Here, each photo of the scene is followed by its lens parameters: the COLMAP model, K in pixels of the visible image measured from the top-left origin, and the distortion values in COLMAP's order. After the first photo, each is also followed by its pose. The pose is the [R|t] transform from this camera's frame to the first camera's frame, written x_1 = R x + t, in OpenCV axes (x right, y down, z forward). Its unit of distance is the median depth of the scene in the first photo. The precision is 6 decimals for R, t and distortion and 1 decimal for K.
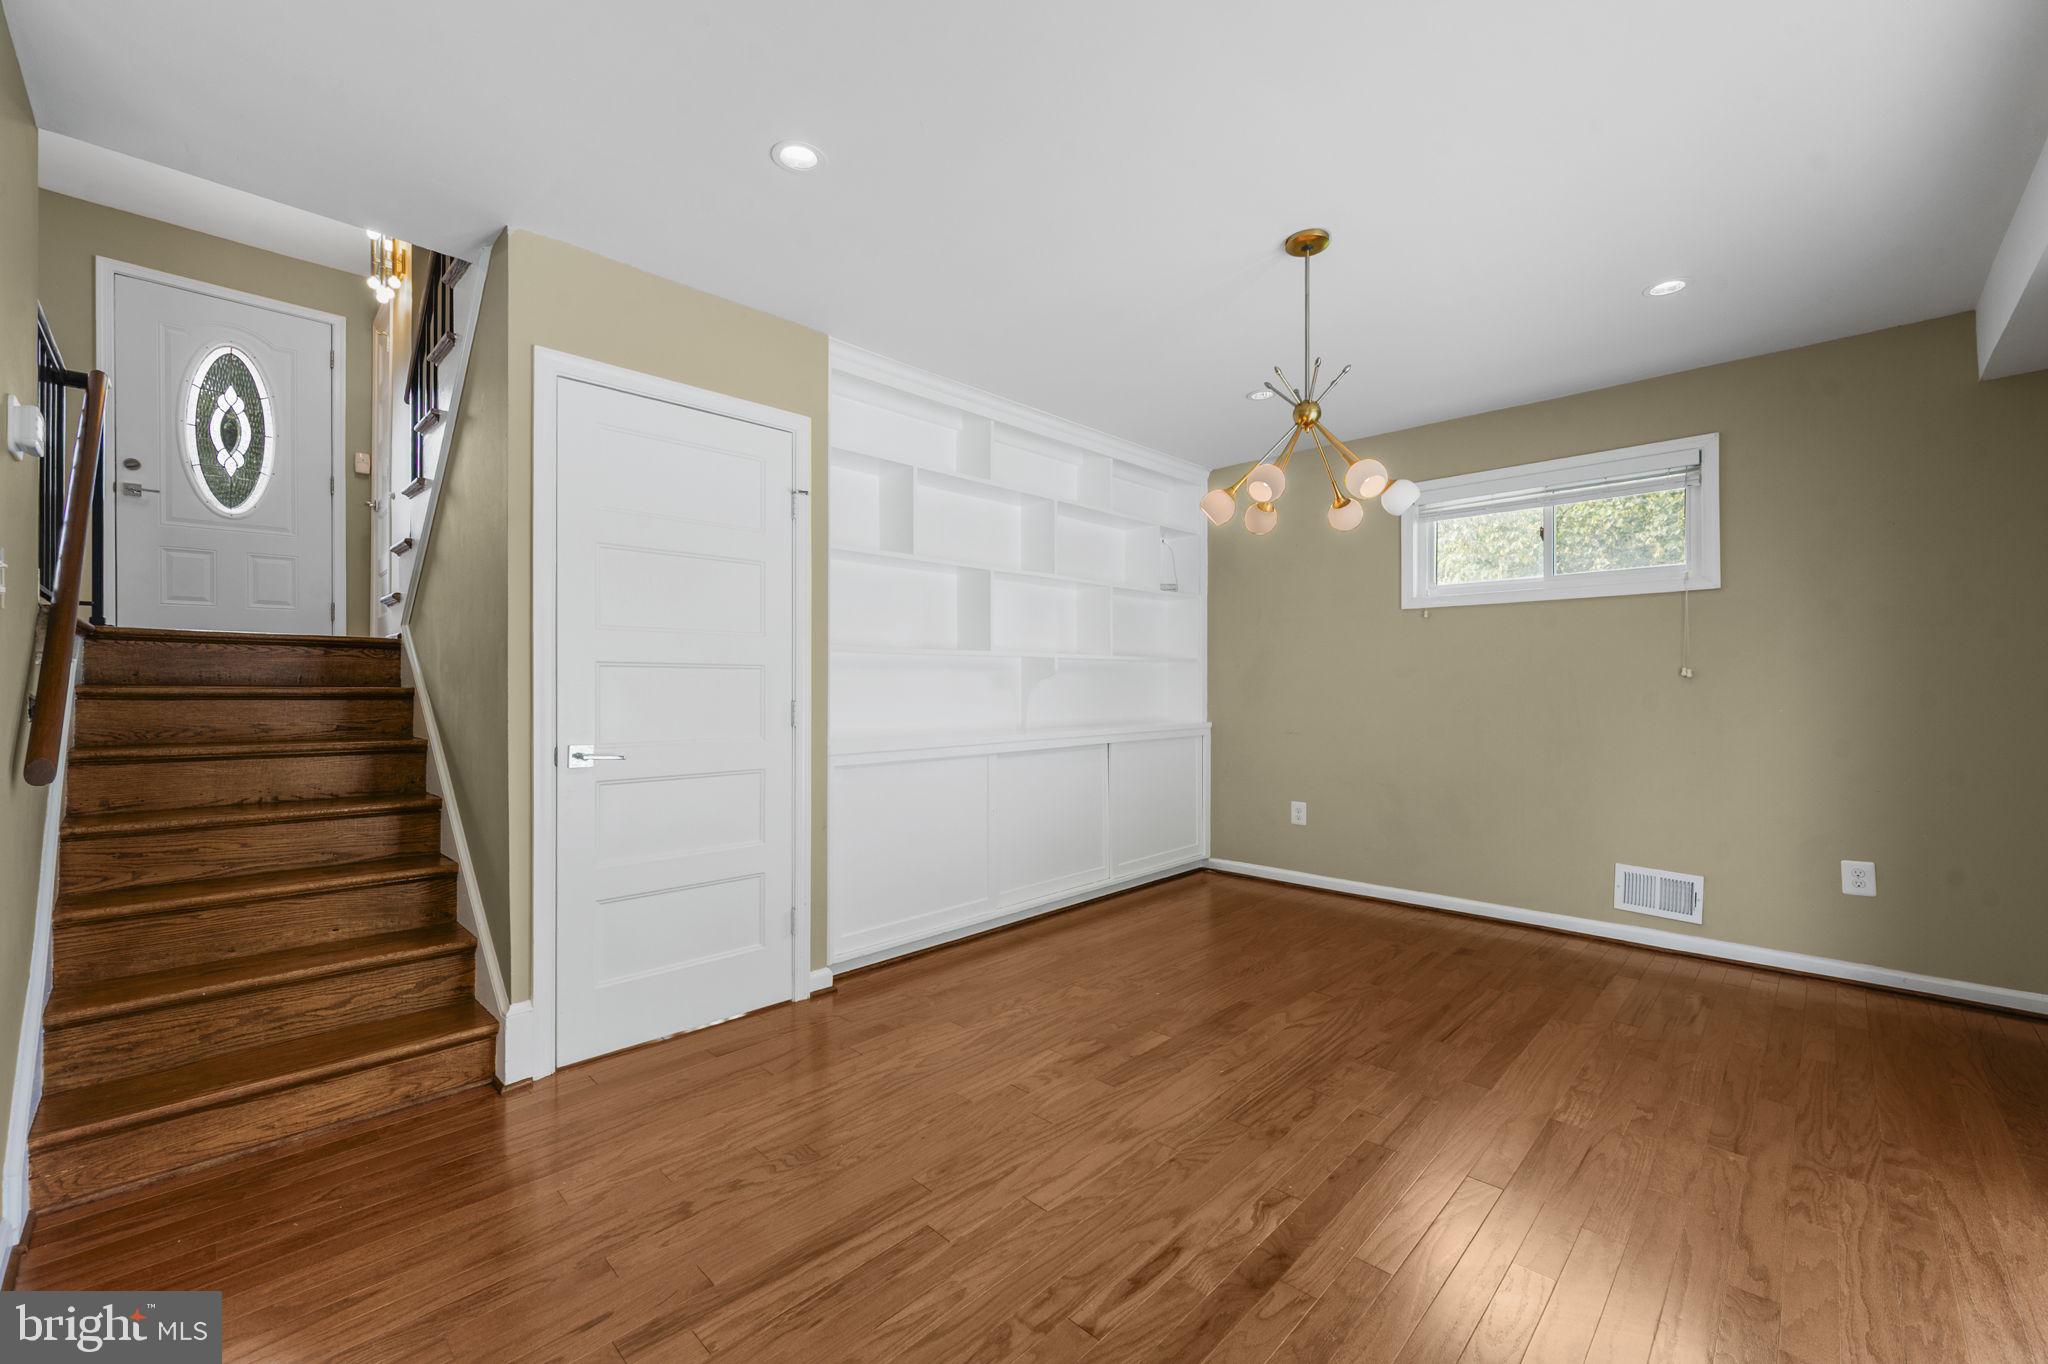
lens RADIAL K [[801.1, 0, 1034.1], [0, 801.1, 683.2], [0, 0, 1]] dist [0.003654, -0.000679]
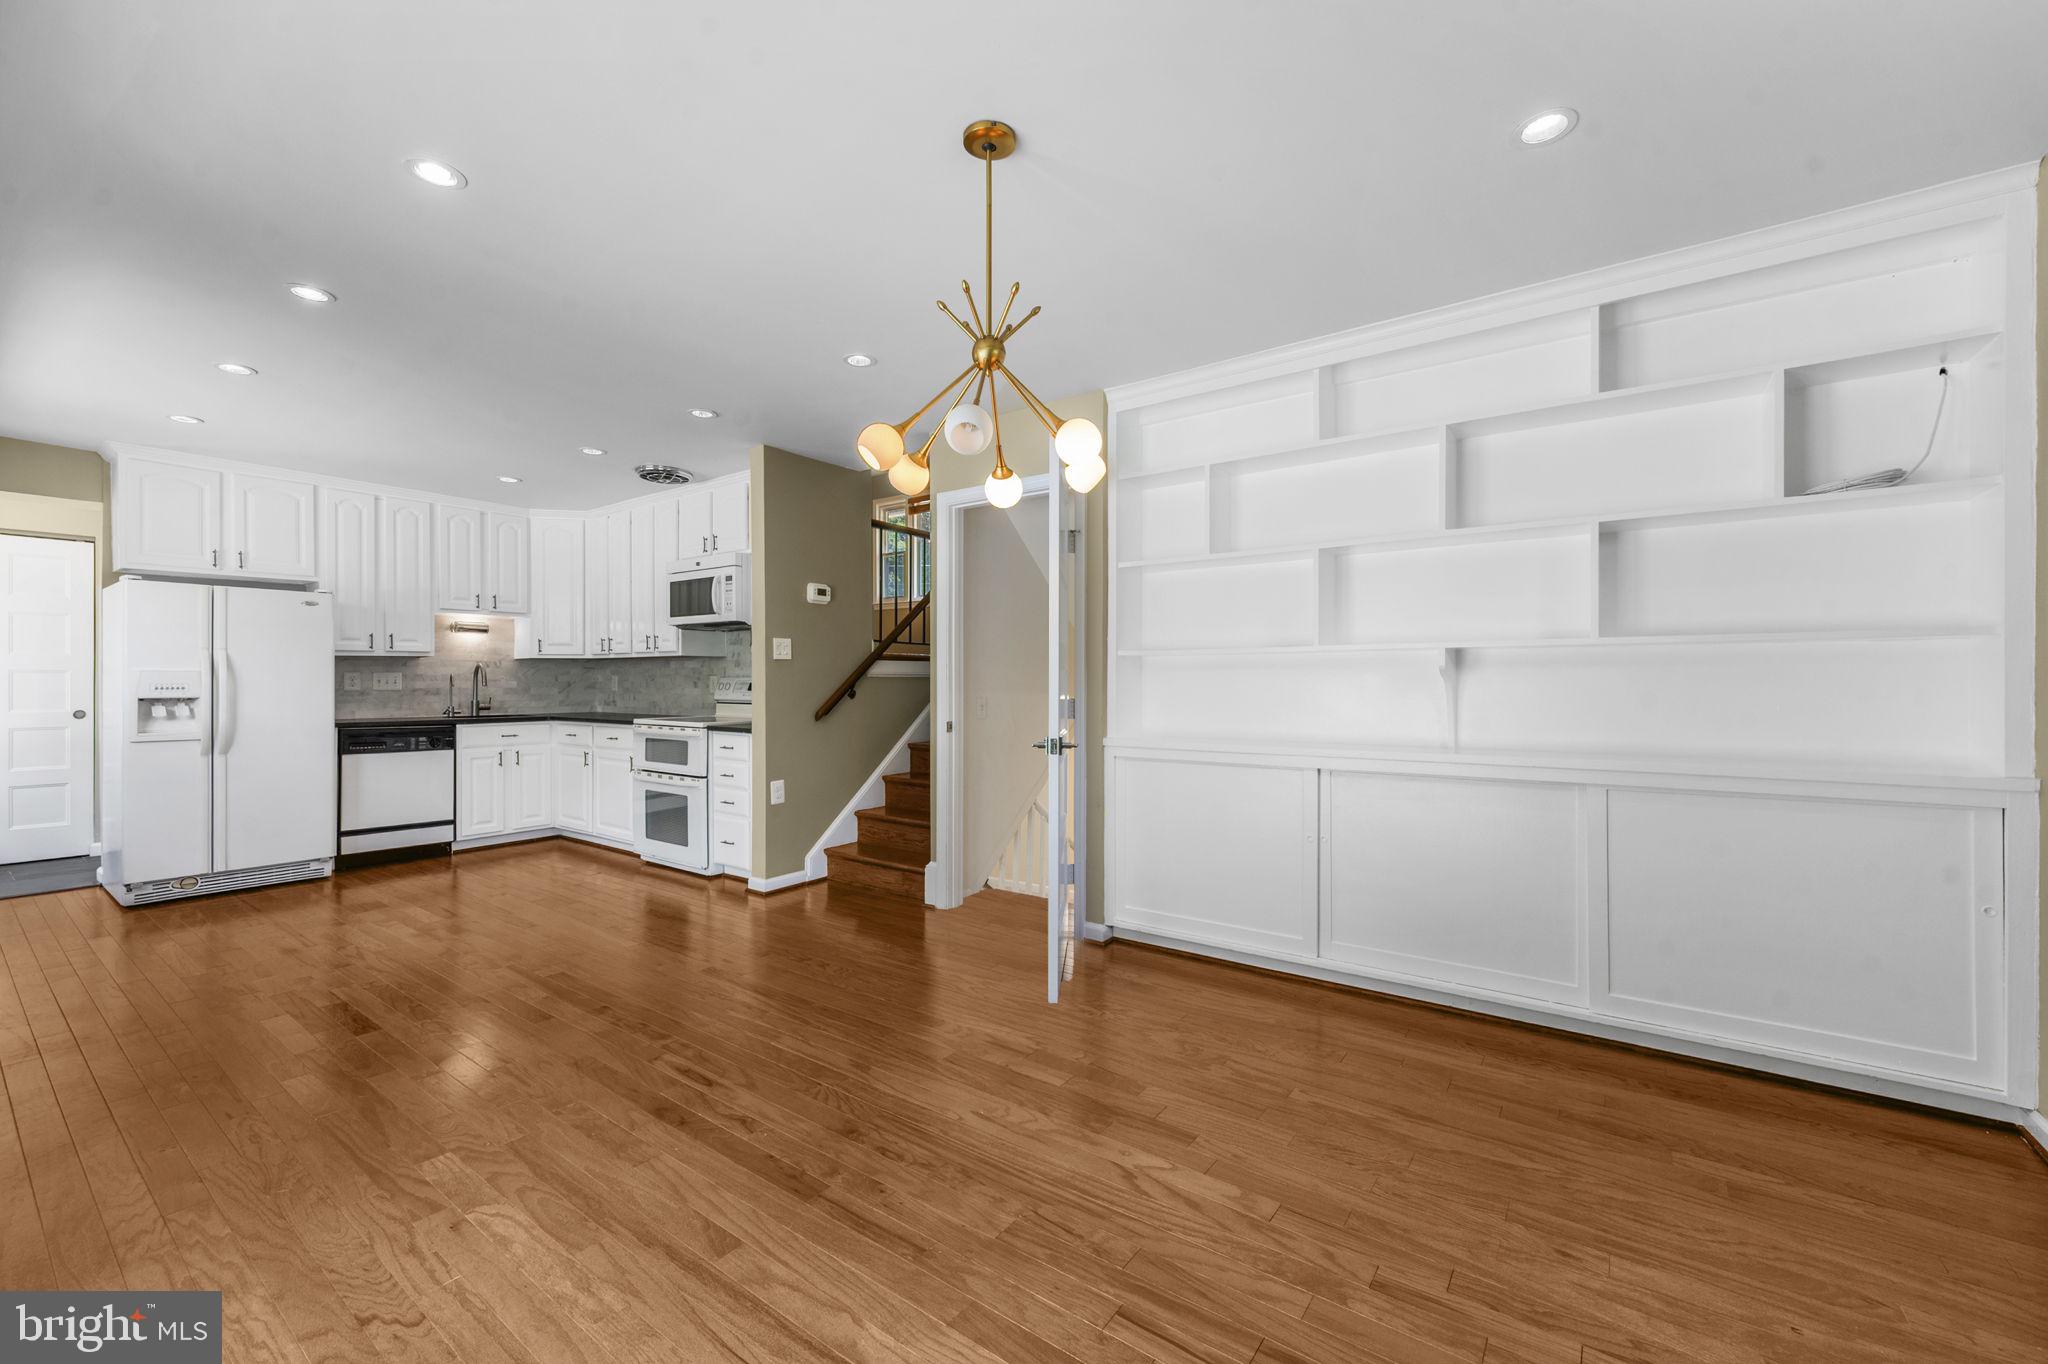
lens RADIAL K [[801.1, 0, 1034.1], [0, 801.1, 681.8], [0, 0, 1]] dist [0.003654, -0.000679]
pose [[0.162539, -0.001086, -0.986701, 0.939533], [0.001904, 0.999998, -0.000787, -0.002822], [0.986700, -0.001750, 0.162541, 0.750072]]
